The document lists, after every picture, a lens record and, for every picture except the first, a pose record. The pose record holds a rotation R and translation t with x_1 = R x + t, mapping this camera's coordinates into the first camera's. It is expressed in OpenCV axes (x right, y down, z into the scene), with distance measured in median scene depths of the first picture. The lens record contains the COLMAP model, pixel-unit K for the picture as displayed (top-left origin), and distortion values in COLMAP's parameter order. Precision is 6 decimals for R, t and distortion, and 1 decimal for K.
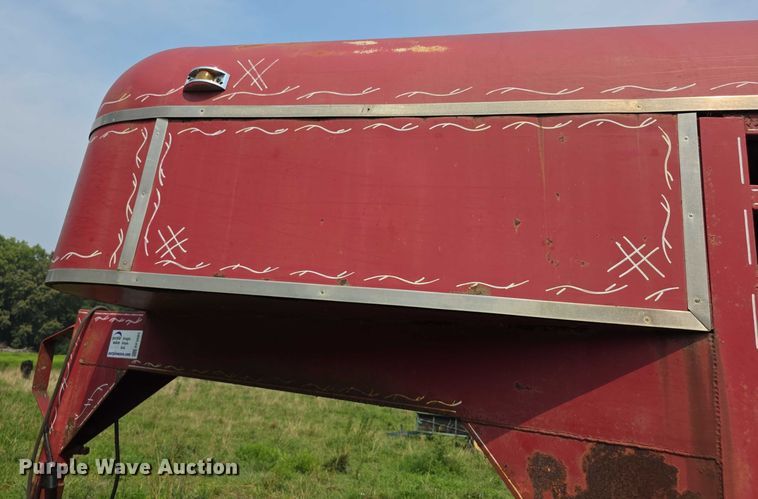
lens RADIAL K [[560.6, 0, 375.2], [0, 560.6, 206.4], [0, 0, 1]] dist [0.036113, -0.024838]
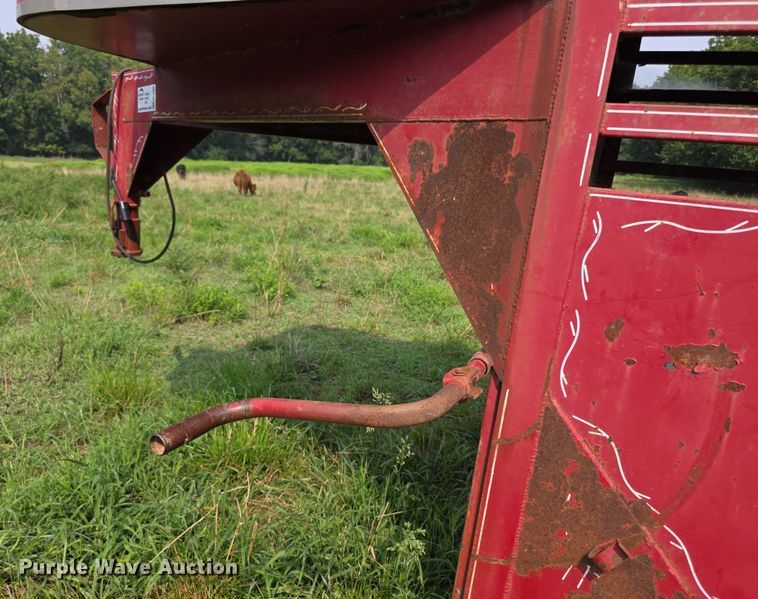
lens RADIAL K [[548.8, 0, 377.6], [0, 548.8, 296.7], [0, 0, 1]] dist [0.017467, -0.013678]
pose [[0.978420, 0.024758, -0.205136, 0.455255], [0.078495, 0.873829, 0.479856, 0.203778], [0.191134, -0.485603, 0.853028, -0.029829]]
